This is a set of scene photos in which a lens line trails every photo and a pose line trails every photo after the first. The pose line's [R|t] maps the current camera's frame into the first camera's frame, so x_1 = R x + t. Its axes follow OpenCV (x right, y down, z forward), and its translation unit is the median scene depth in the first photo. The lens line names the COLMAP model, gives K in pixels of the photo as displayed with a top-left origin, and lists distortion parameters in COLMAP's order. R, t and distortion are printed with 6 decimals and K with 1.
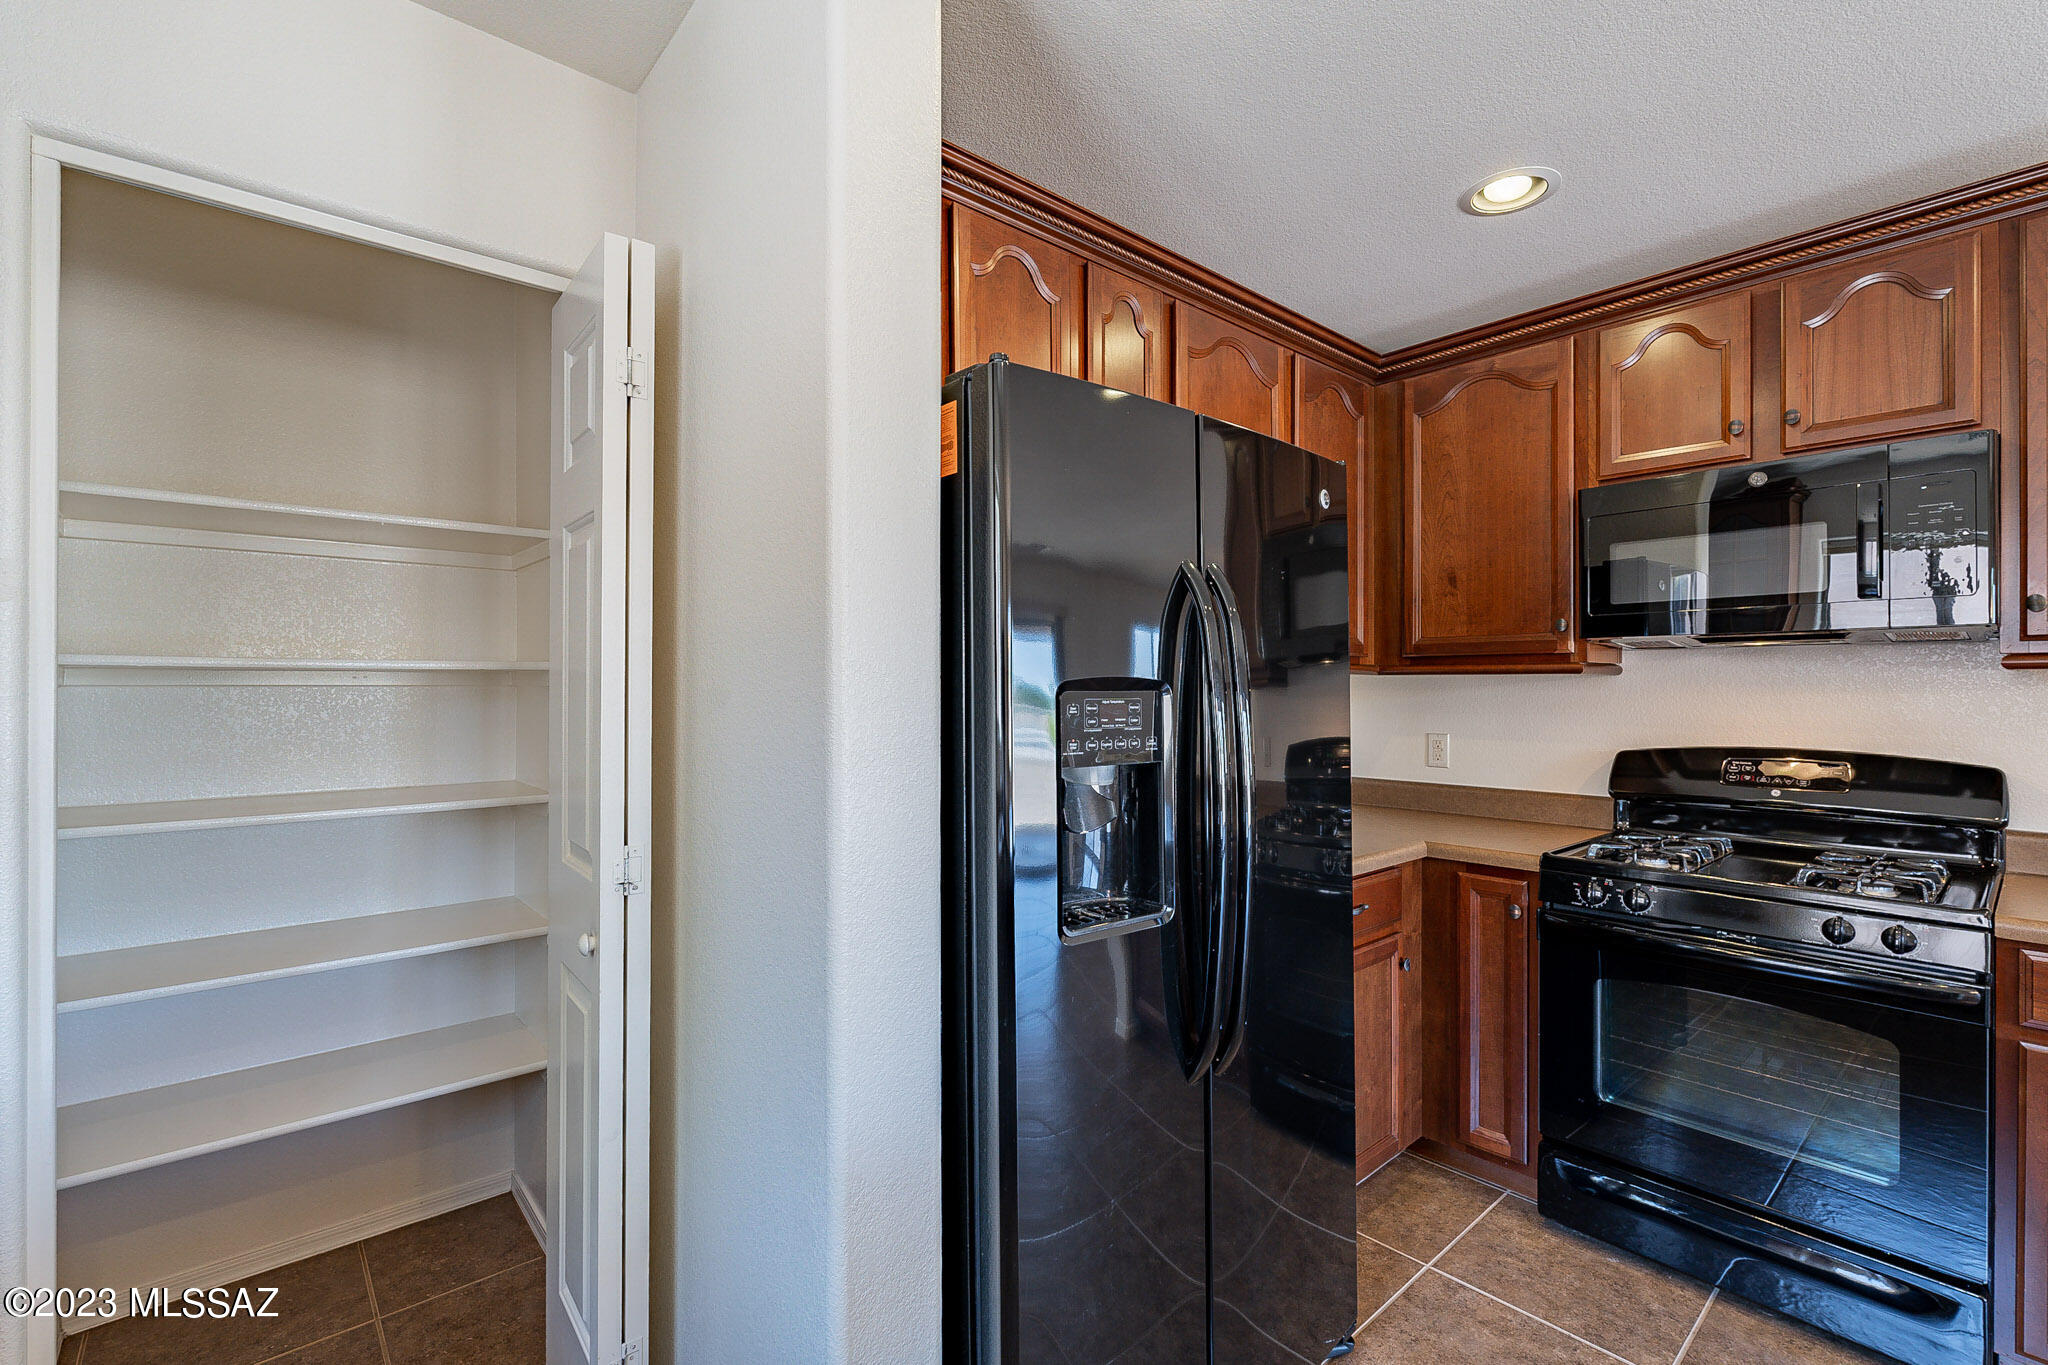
lens RADIAL K [[895.5, 0, 999.2], [0, 895.5, 694.5], [0, 0, 1]] dist [-0.007317, 0.001629]
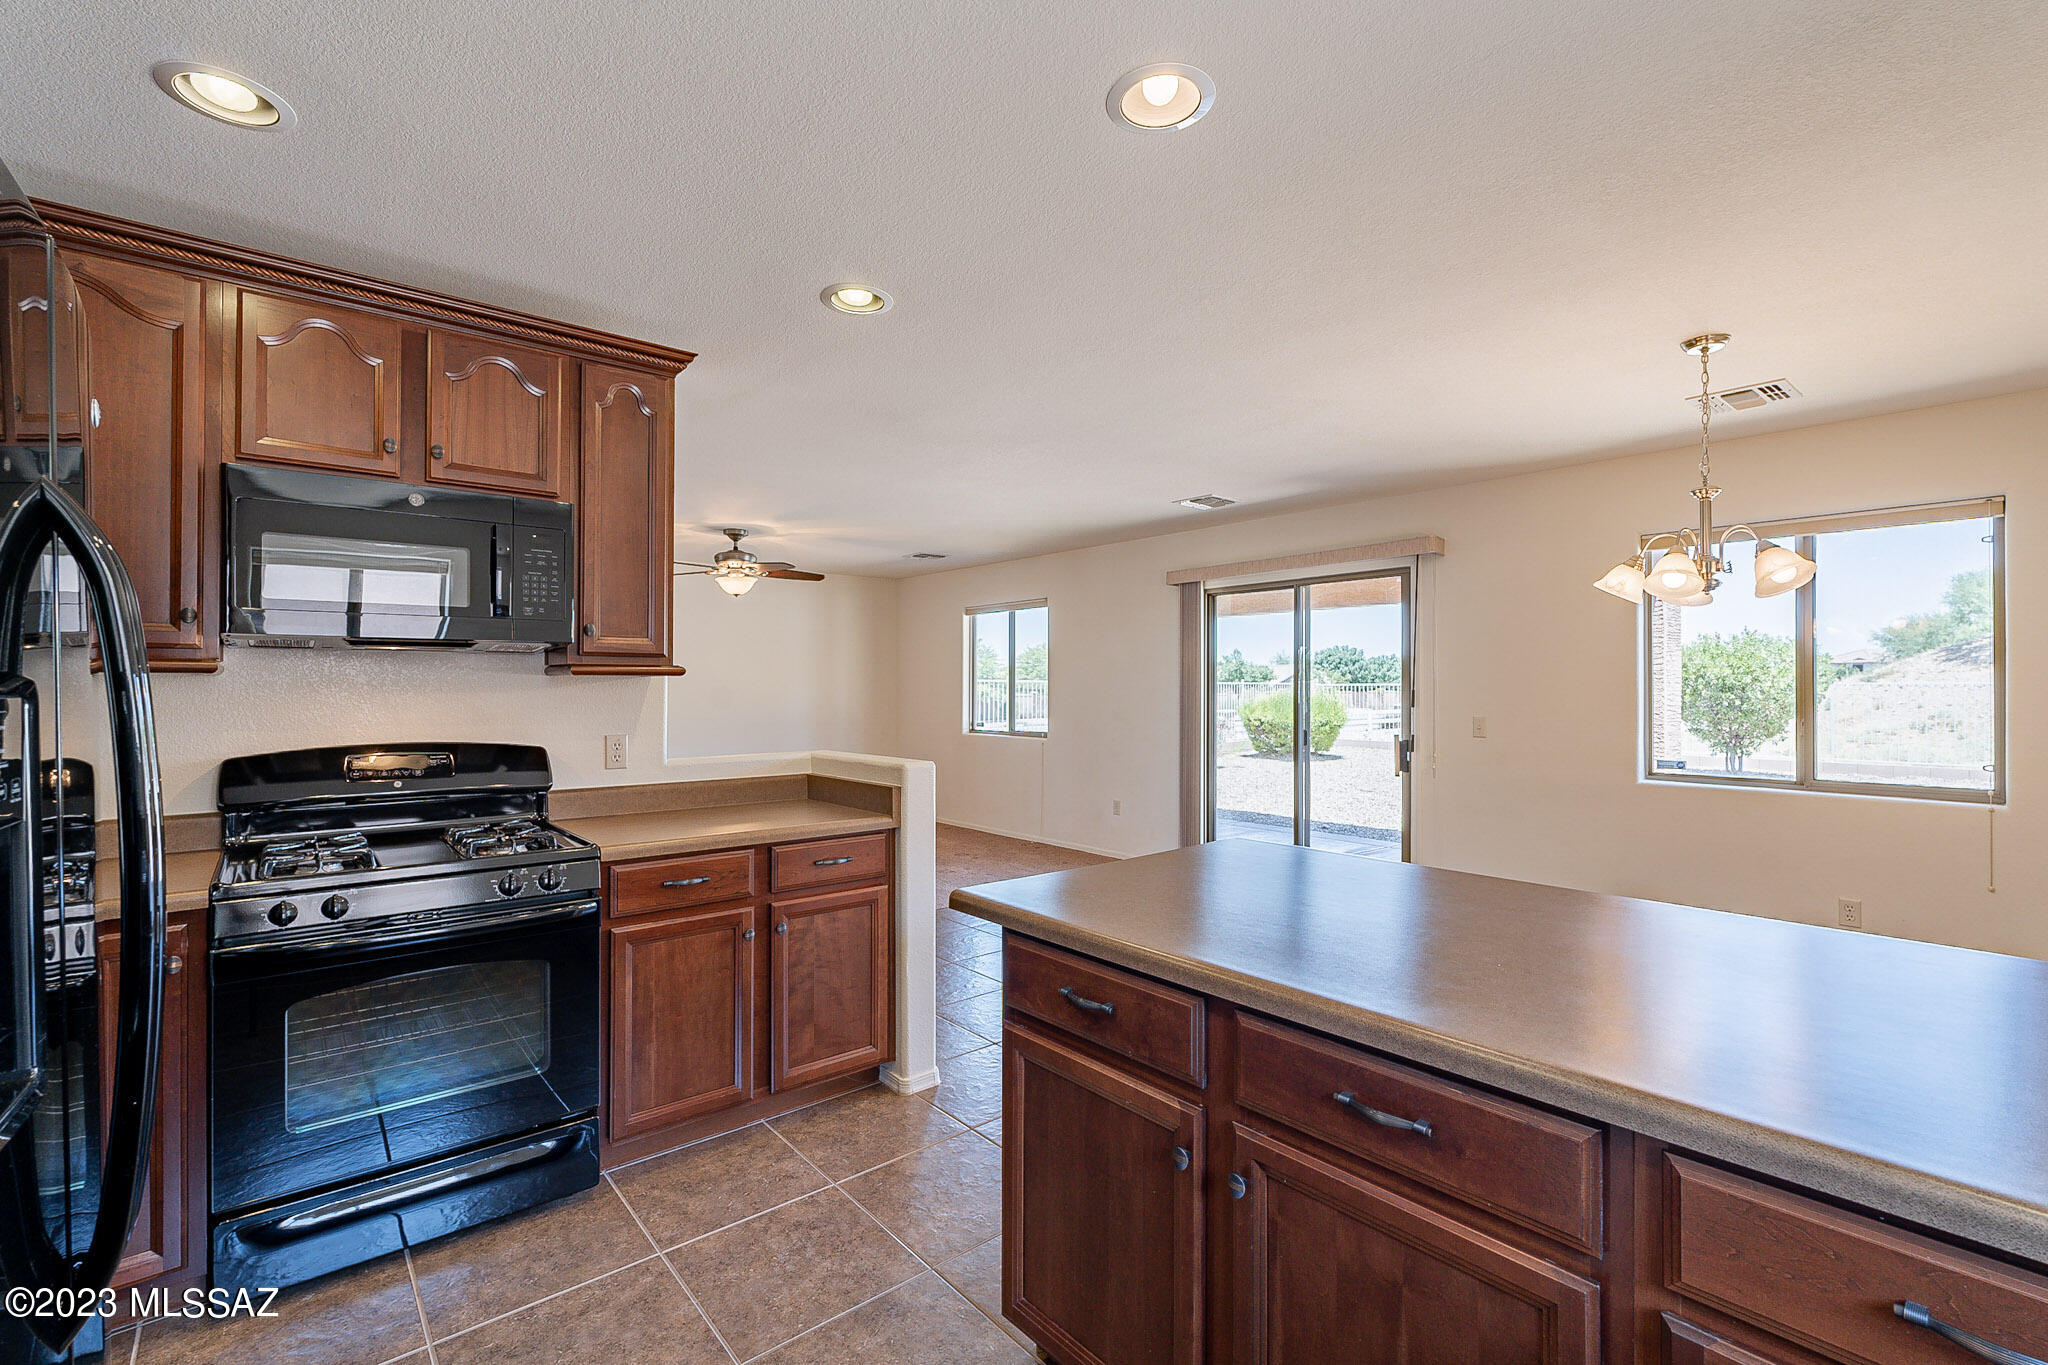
lens RADIAL K [[895.5, 0, 985.4], [0, 895.5, 694.5], [0, 0, 1]] dist [-0.007317, 0.001629]
pose [[0.033917, -0.005188, 0.999411, -0.208150], [0.004614, 0.999977, 0.005035, -0.002376], [-0.999414, 0.004441, 0.033940, 0.233519]]
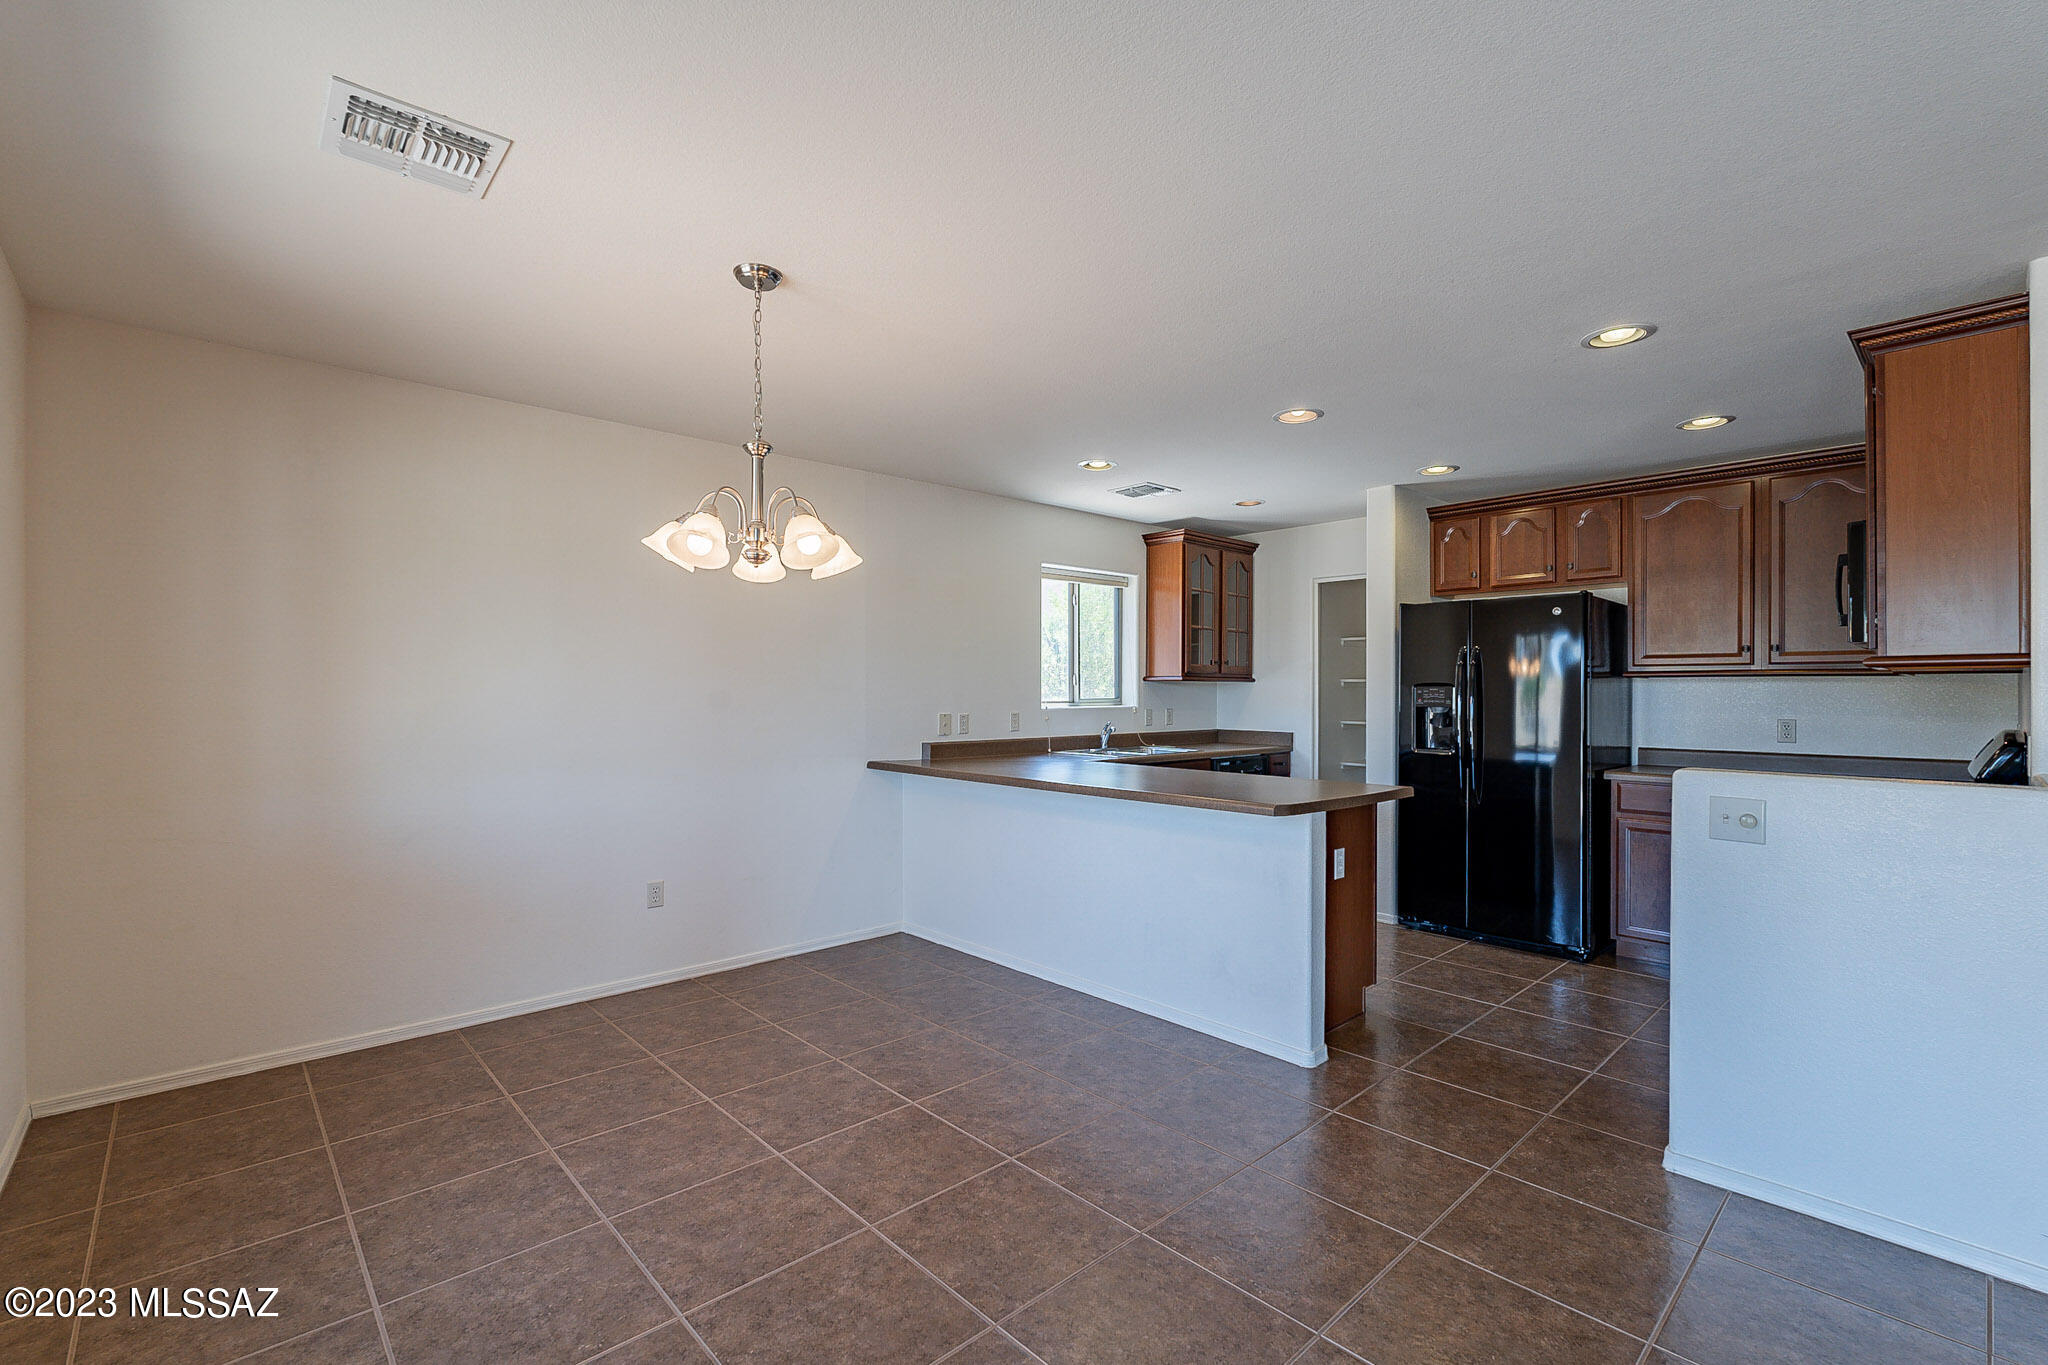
lens RADIAL K [[895.5, 0, 1021.5], [0, 895.5, 686.9], [0, 0, 1]] dist [-0.007317, 0.001629]
pose [[0.043181, -0.003679, -0.999061, 2.043618], [-0.009082, 0.999950, -0.004075, 0.015024], [0.999026, 0.009250, 0.043145, -0.450180]]
